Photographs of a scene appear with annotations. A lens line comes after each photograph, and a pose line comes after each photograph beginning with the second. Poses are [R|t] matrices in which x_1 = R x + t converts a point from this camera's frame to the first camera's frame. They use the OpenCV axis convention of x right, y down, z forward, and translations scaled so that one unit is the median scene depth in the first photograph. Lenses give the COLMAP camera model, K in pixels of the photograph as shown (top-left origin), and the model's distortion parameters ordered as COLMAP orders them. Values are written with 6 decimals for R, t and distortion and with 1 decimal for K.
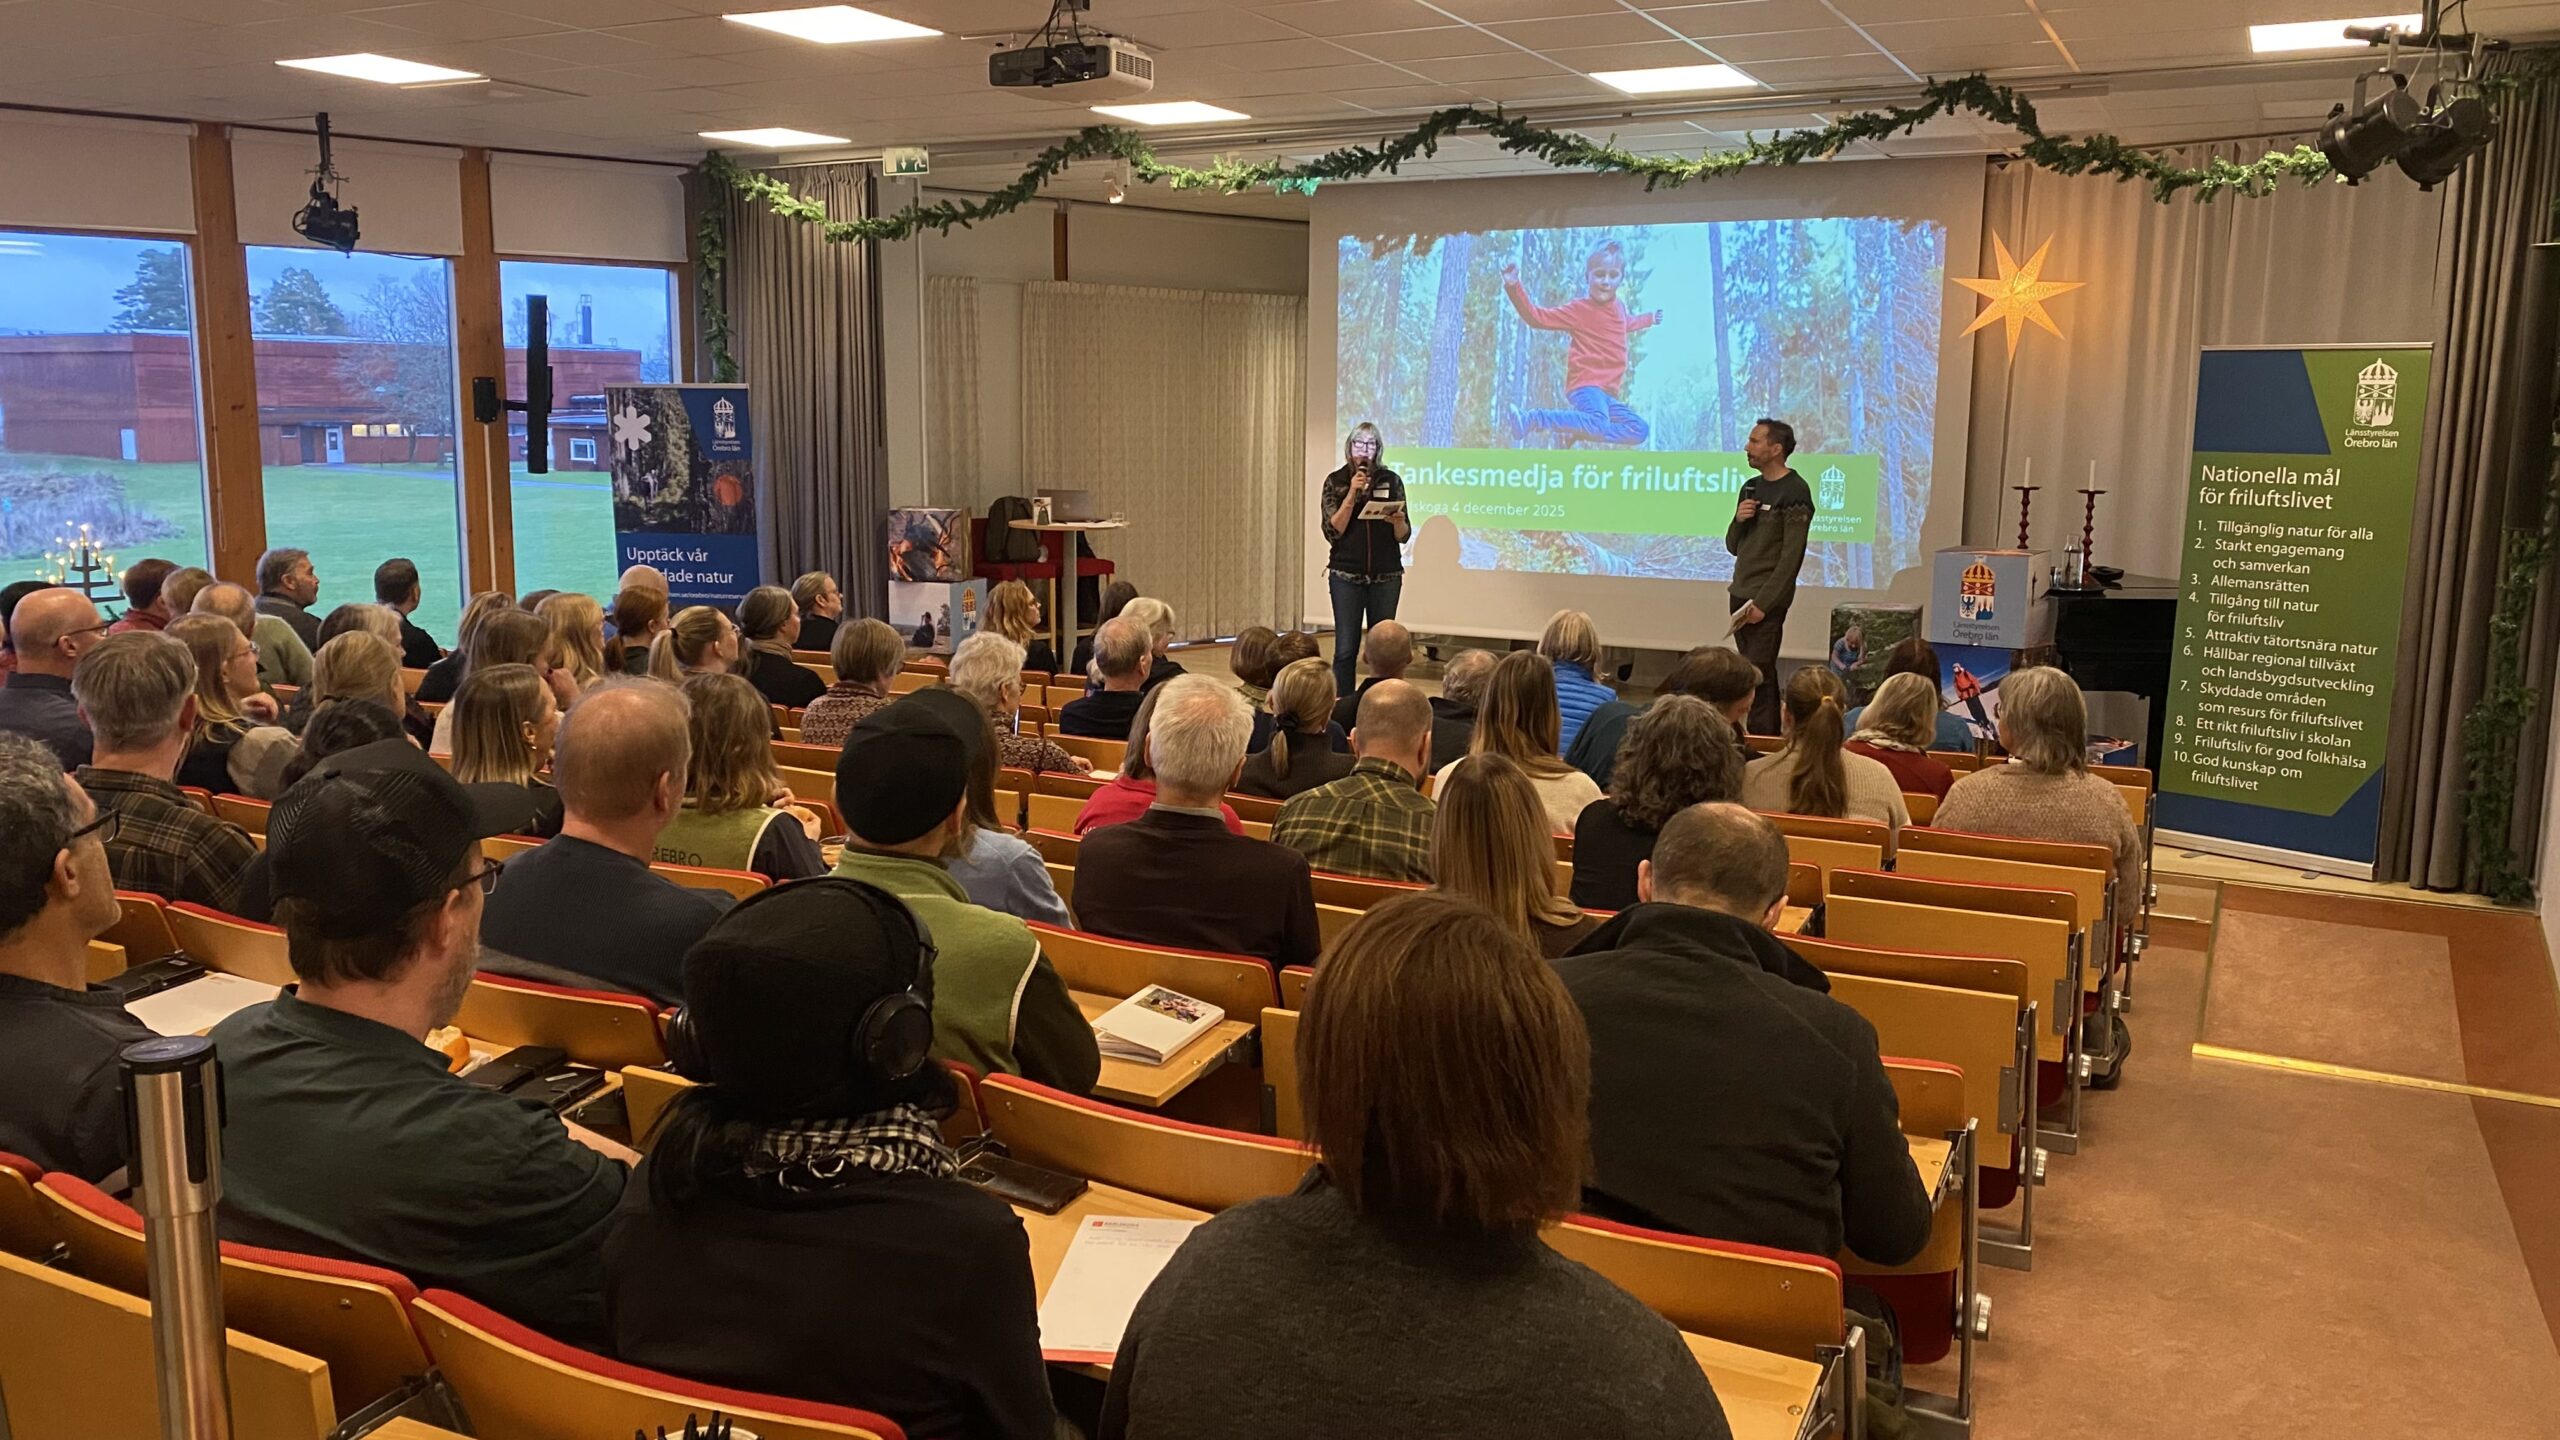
lens RADIAL K [[1933.5, 0, 1280.0], [0, 1933.5, 720.0], [0, 0, 1]] dist [0.000394, 0.001971]
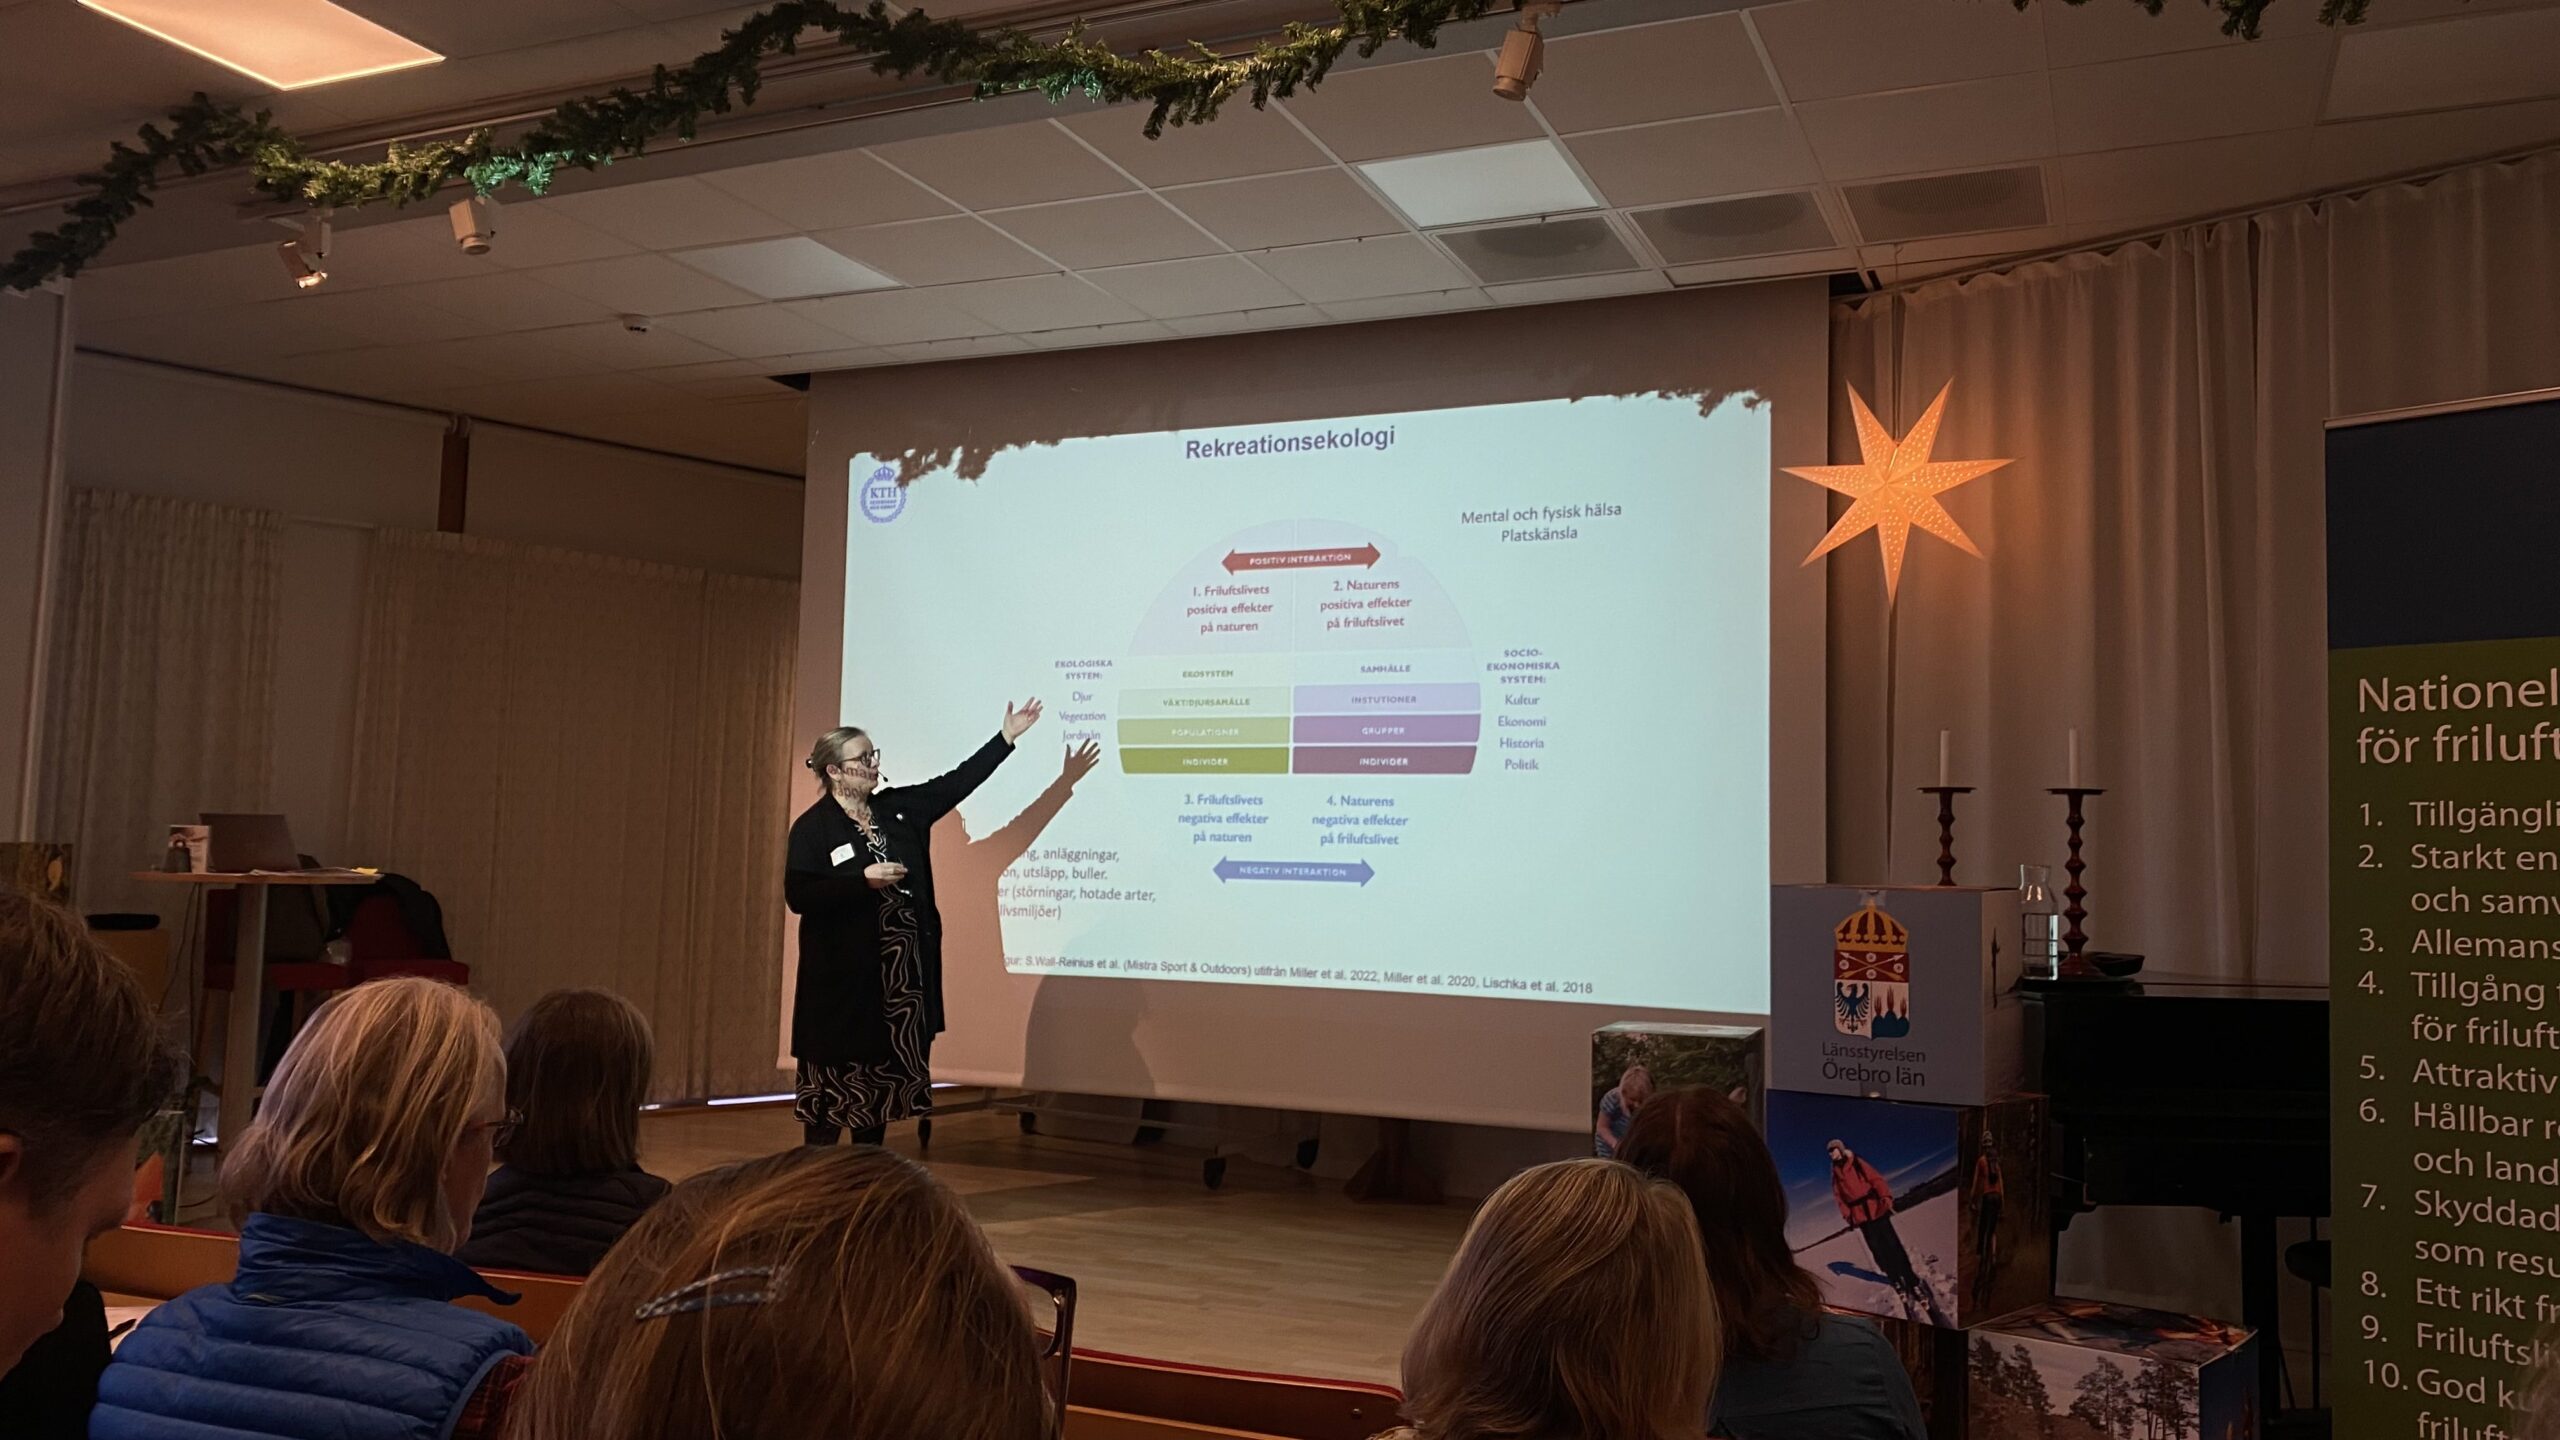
lens RADIAL K [[1928.1, 0, 1334.1], [0, 1928.1, 727.0], [0, 0, 1]] dist [0.015151, -0.003416]
pose [[0.995691, 0.022229, 0.090029, 0.124930], [-0.000210, 0.971385, -0.237512, -0.010292], [-0.092732, 0.236470, 0.967204, 0.361452]]
